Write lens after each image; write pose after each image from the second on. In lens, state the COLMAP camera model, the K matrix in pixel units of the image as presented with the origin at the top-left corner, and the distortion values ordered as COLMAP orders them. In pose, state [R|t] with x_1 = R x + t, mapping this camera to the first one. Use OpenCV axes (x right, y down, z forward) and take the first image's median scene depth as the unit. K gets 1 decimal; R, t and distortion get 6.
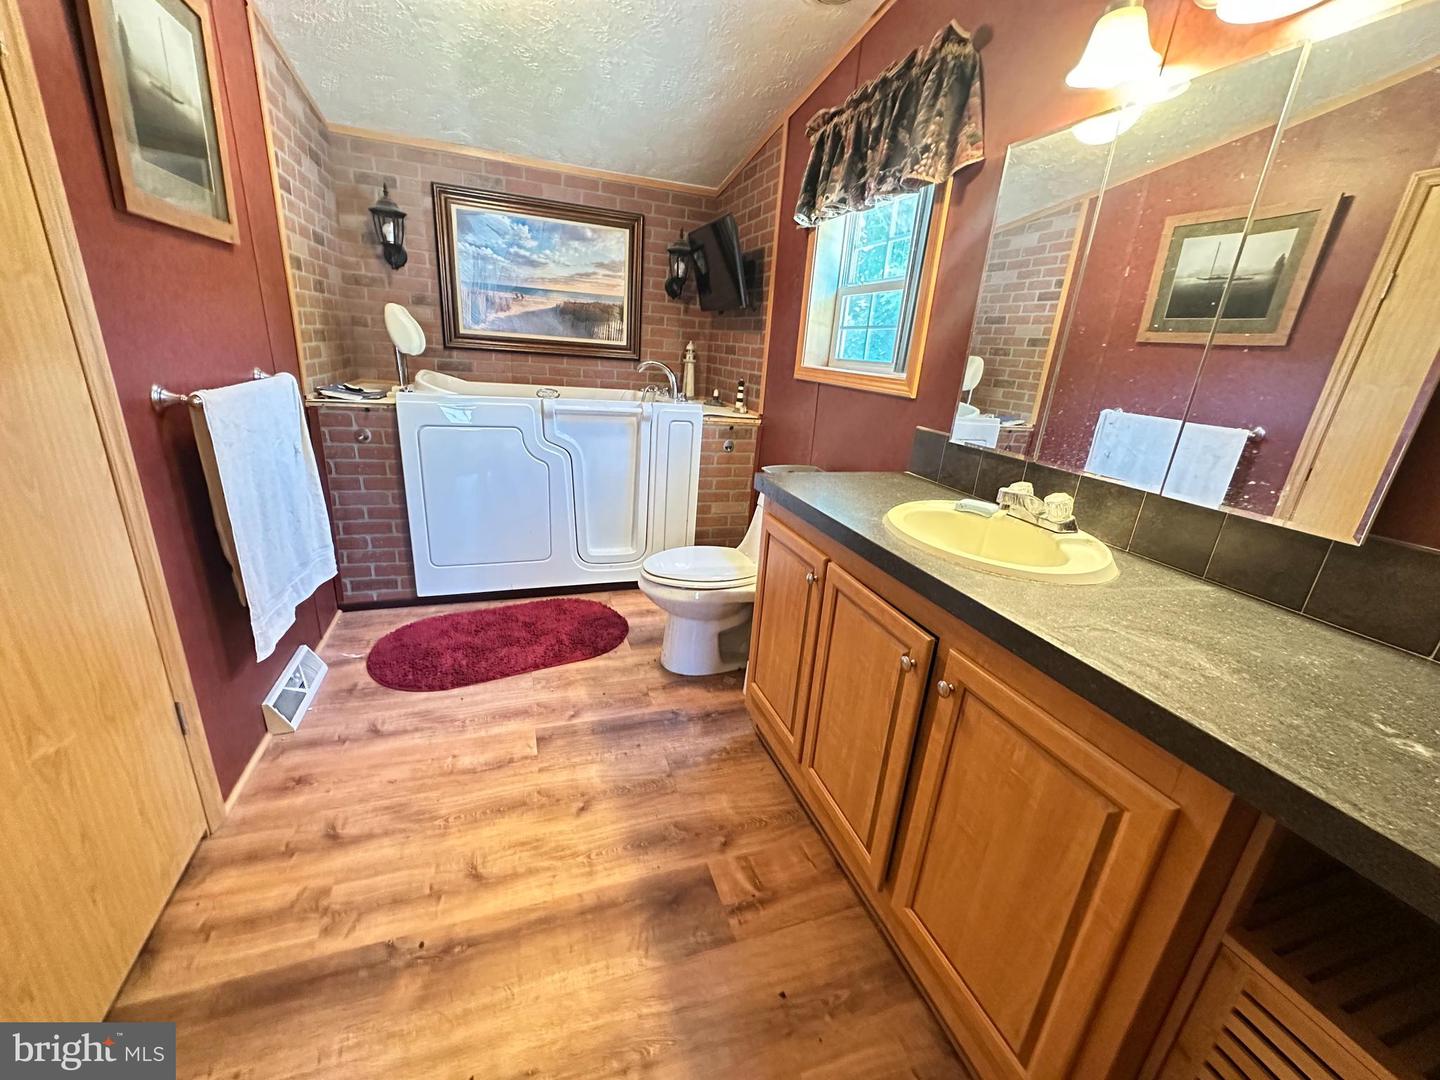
lens RADIAL K [[575.2, 0, 722.7], [0, 575.2, 540.9], [0, 0, 1]] dist [-0.002305, 0.000380]
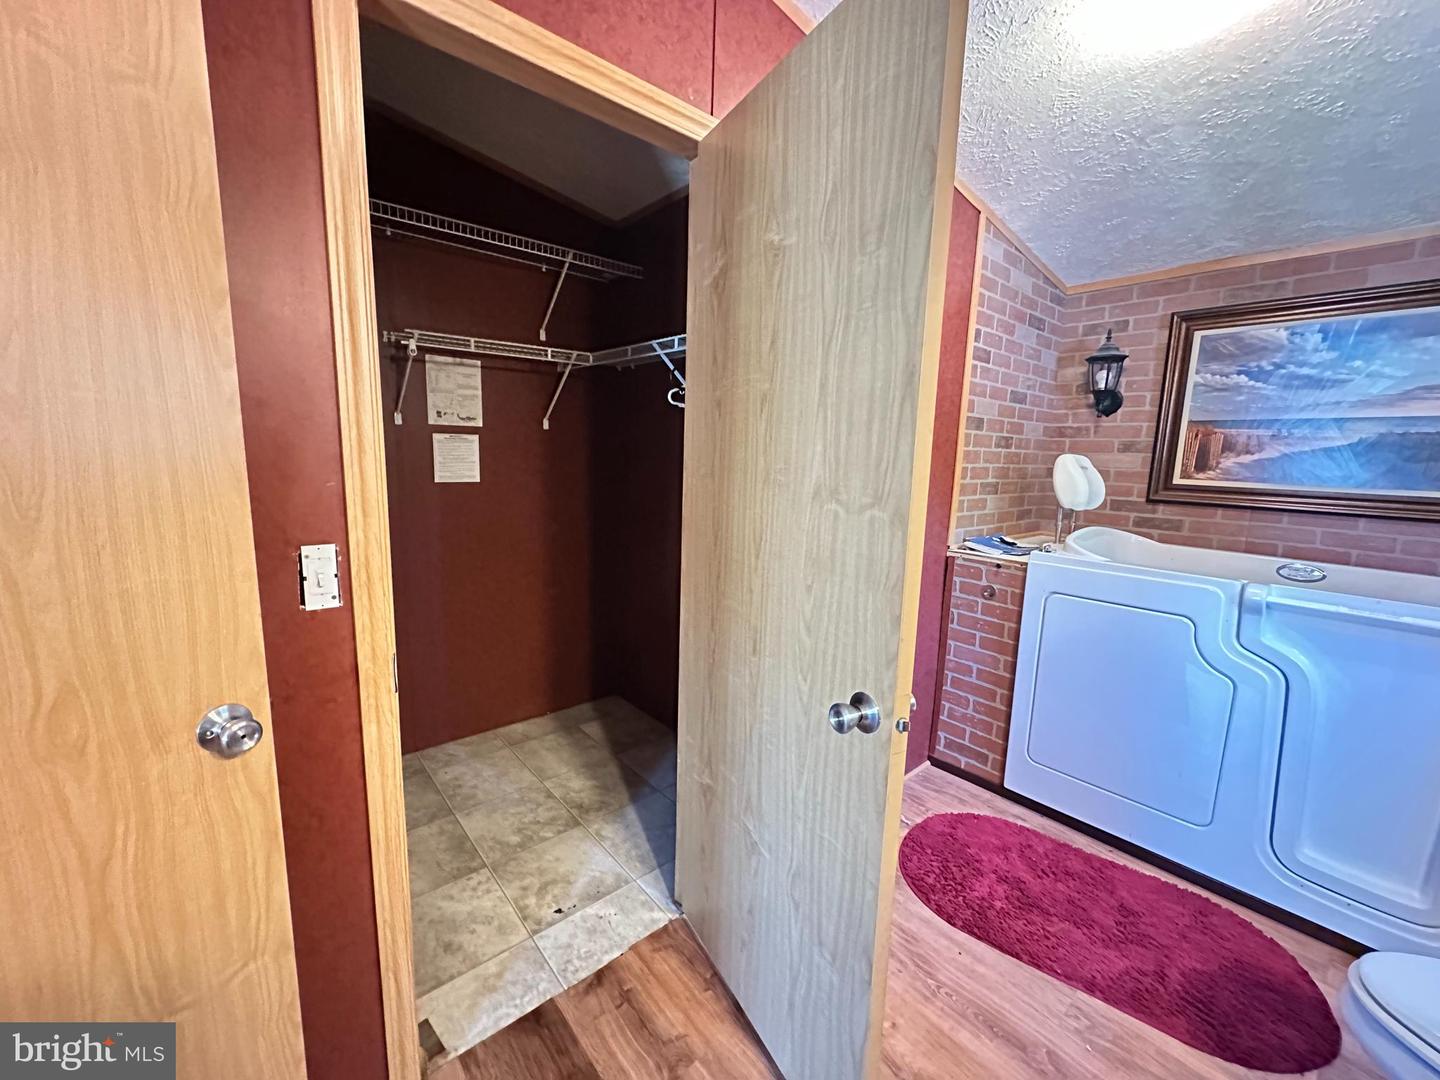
lens RADIAL K [[575.2, 0, 714.9], [0, 575.2, 539.3], [0, 0, 1]] dist [-0.002305, 0.000380]
pose [[0.357399, 0.080944, -0.930437, 0.065278], [-0.301813, 0.952794, -0.033043, -0.091220], [0.883841, 0.292628, 0.364958, 0.224751]]
